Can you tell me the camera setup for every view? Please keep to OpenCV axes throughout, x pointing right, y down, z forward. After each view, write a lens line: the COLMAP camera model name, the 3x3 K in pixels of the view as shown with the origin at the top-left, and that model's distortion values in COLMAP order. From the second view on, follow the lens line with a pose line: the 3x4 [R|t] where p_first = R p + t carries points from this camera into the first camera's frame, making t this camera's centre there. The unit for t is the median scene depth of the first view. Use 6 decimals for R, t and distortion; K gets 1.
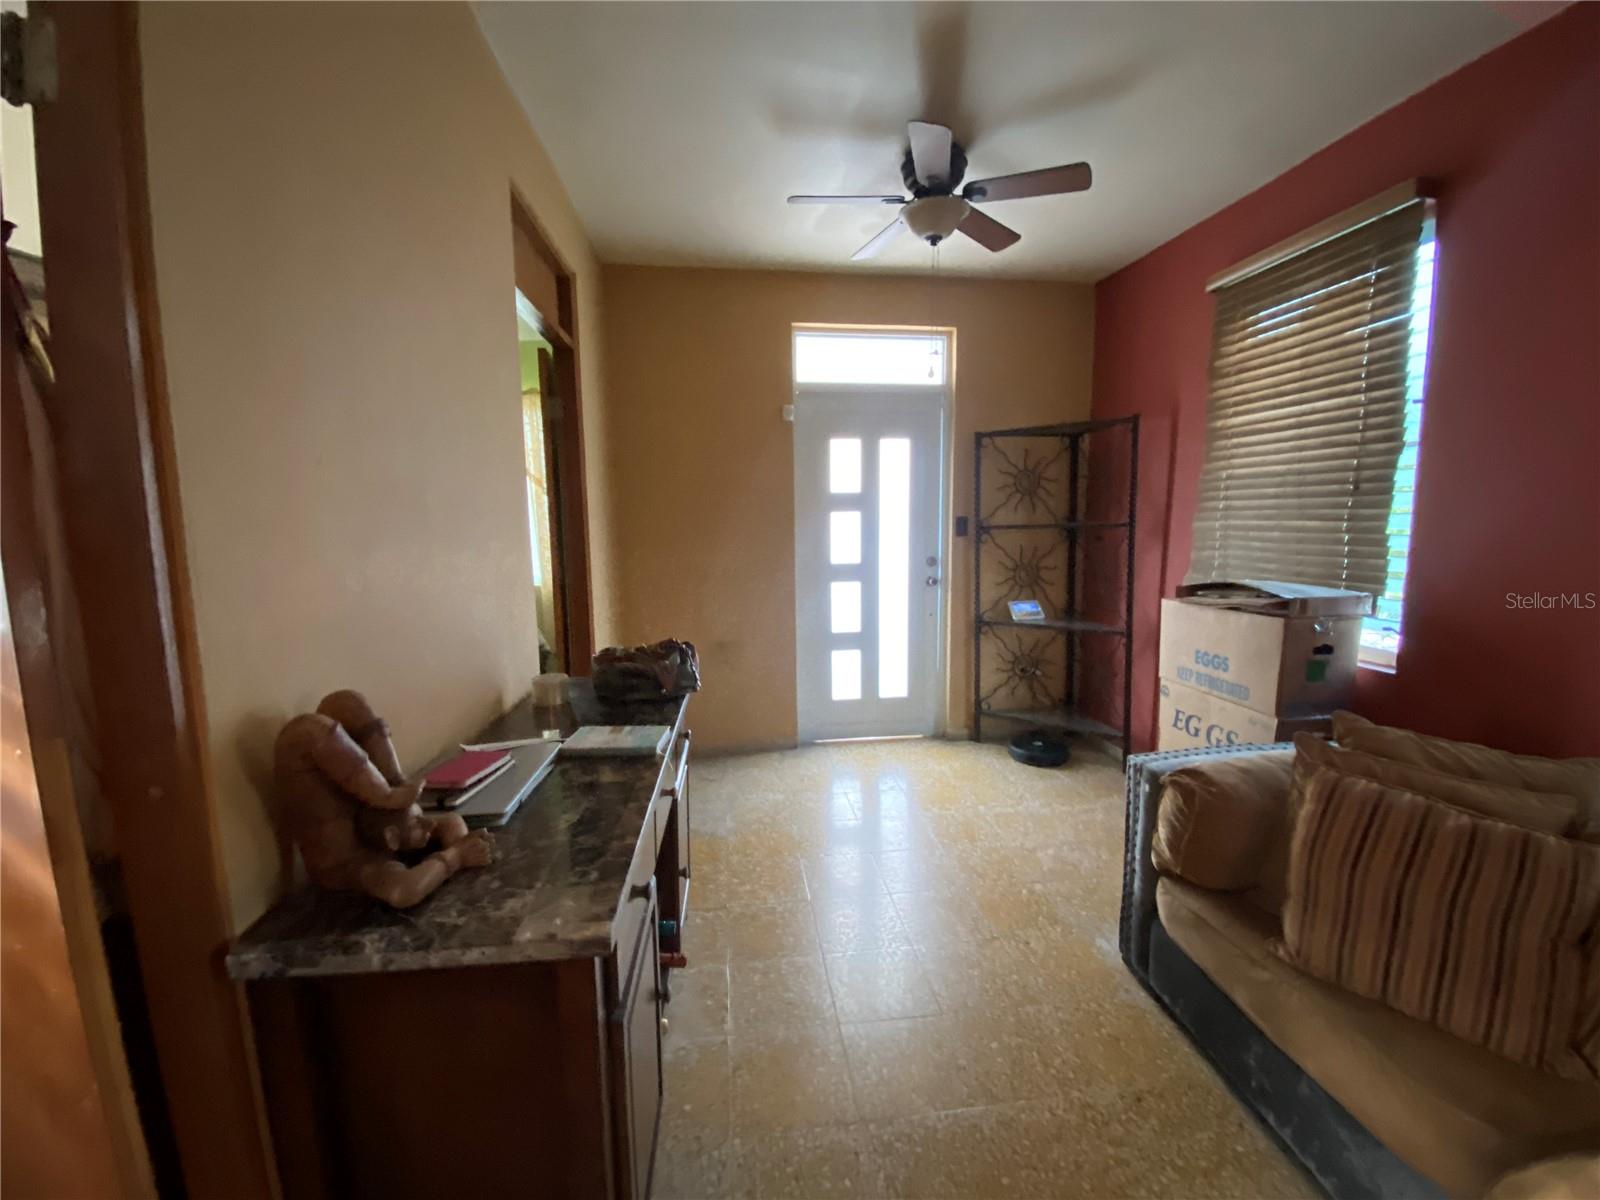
lens RADIAL K [[640.6, 0, 802.1], [0, 640.6, 606.4], [0, 0, 1]] dist [0.008978, -0.014289]
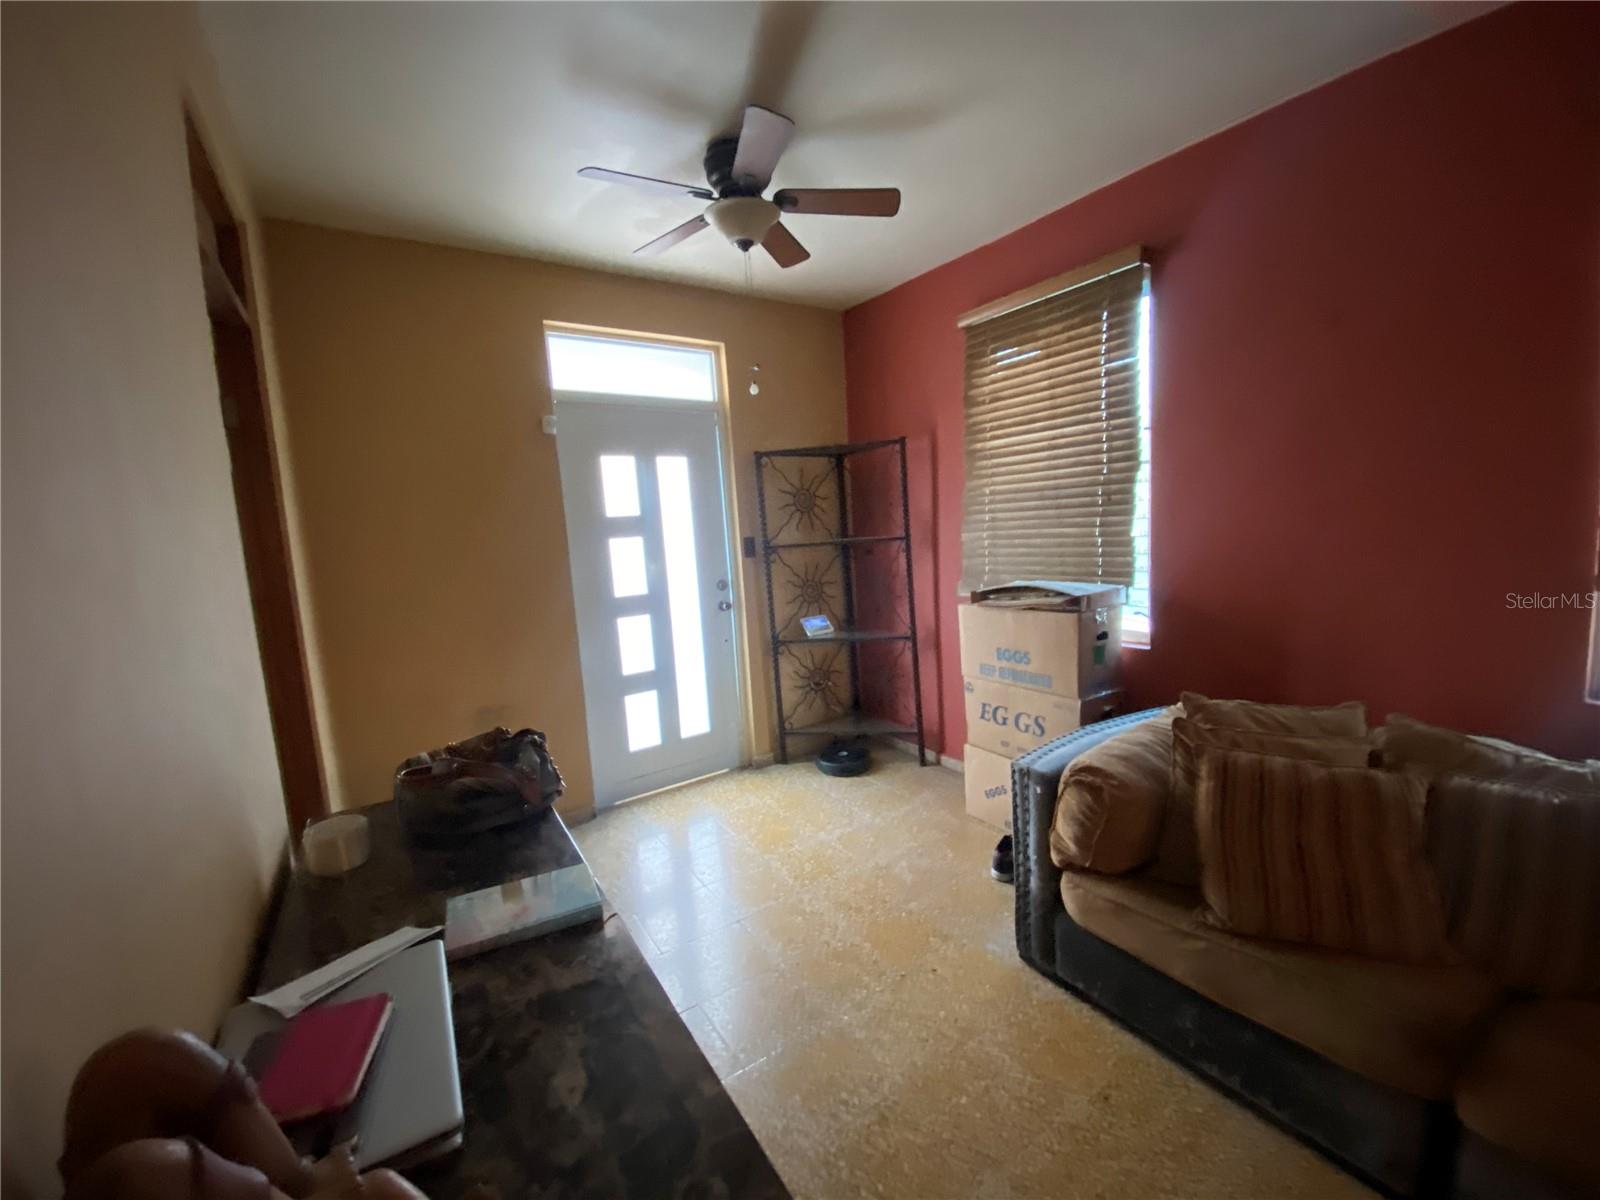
lens RADIAL K [[640.6, 0, 804.4], [0, 640.6, 605.6], [0, 0, 1]] dist [0.008978, -0.014289]
pose [[0.893615, -0.097126, 0.438200, -0.175557], [0.108712, 0.994072, -0.001361, -0.042595], [-0.435470, 0.048854, 0.898876, 0.155842]]
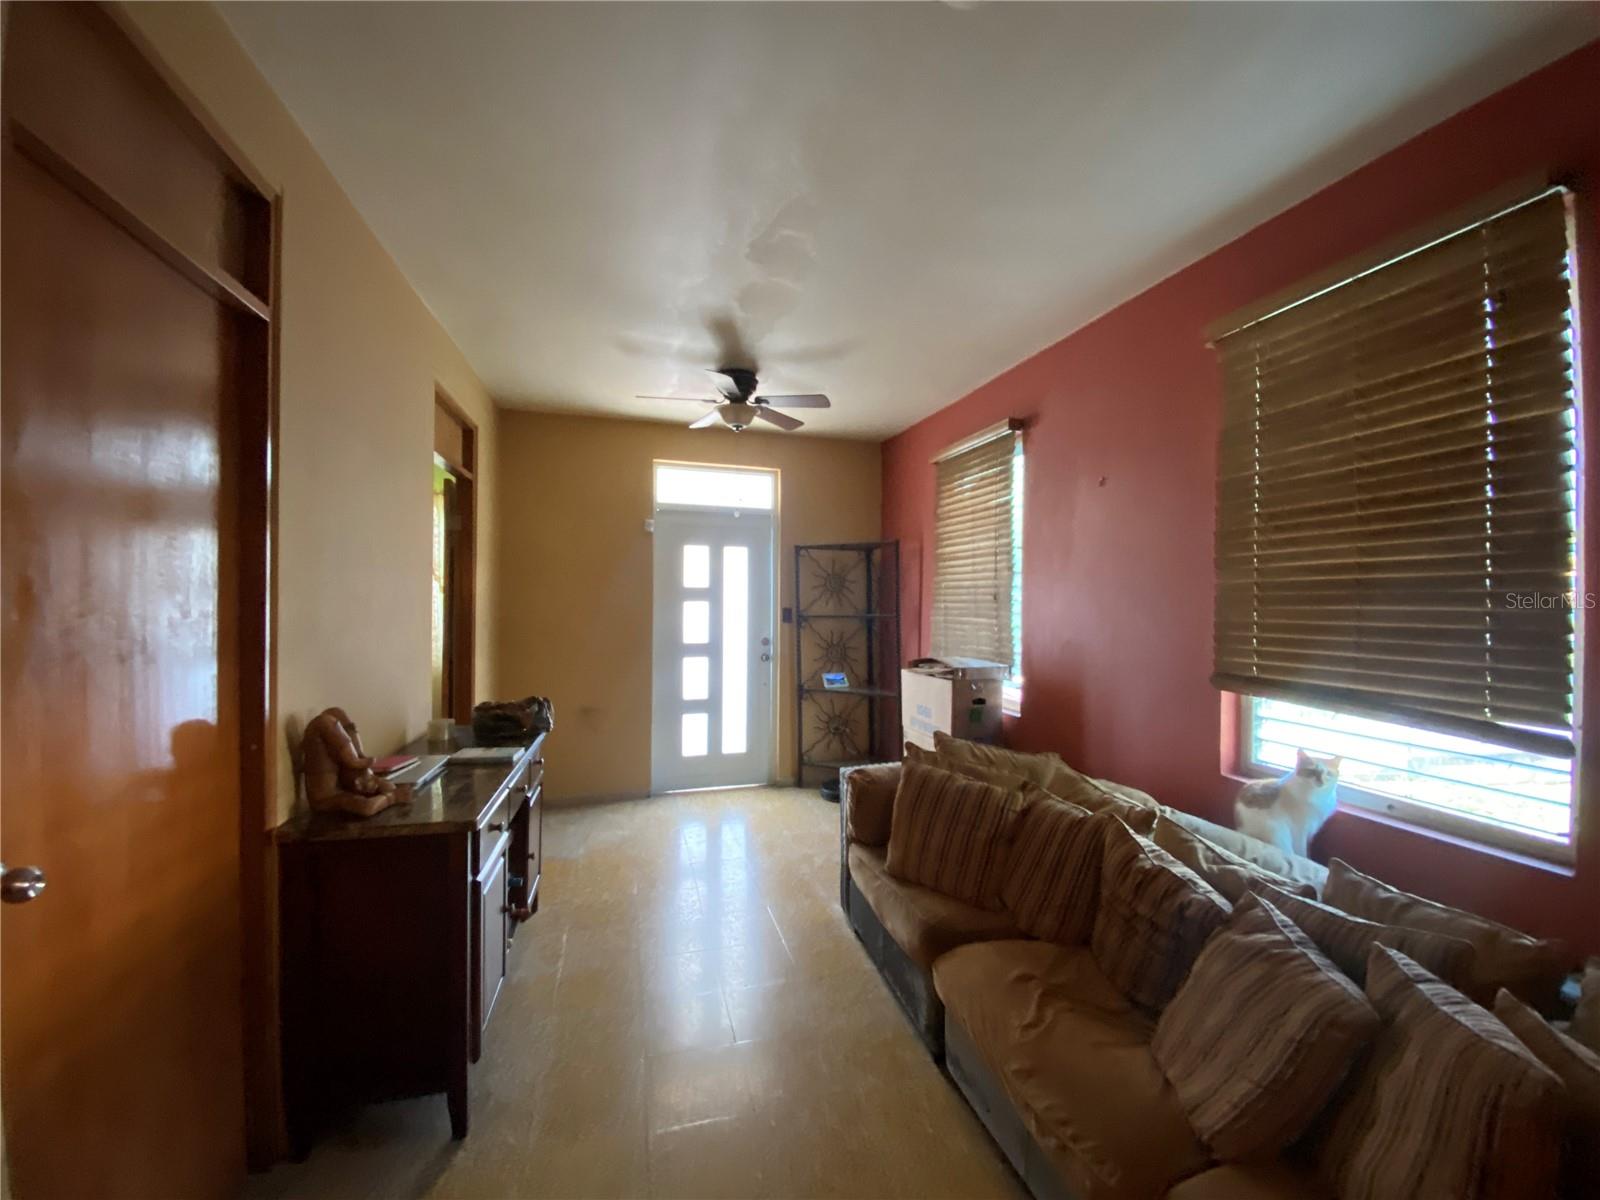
lens RADIAL K [[640.6, 0, 811.1], [0, 640.6, 600.2], [0, 0, 1]] dist [0.008978, -0.014289]
pose [[0.986667, 0.019328, 0.161602, 0.141790], [0.002445, 0.991052, -0.133456, 0.027678], [-0.162735, 0.132071, 0.977791, -0.437271]]
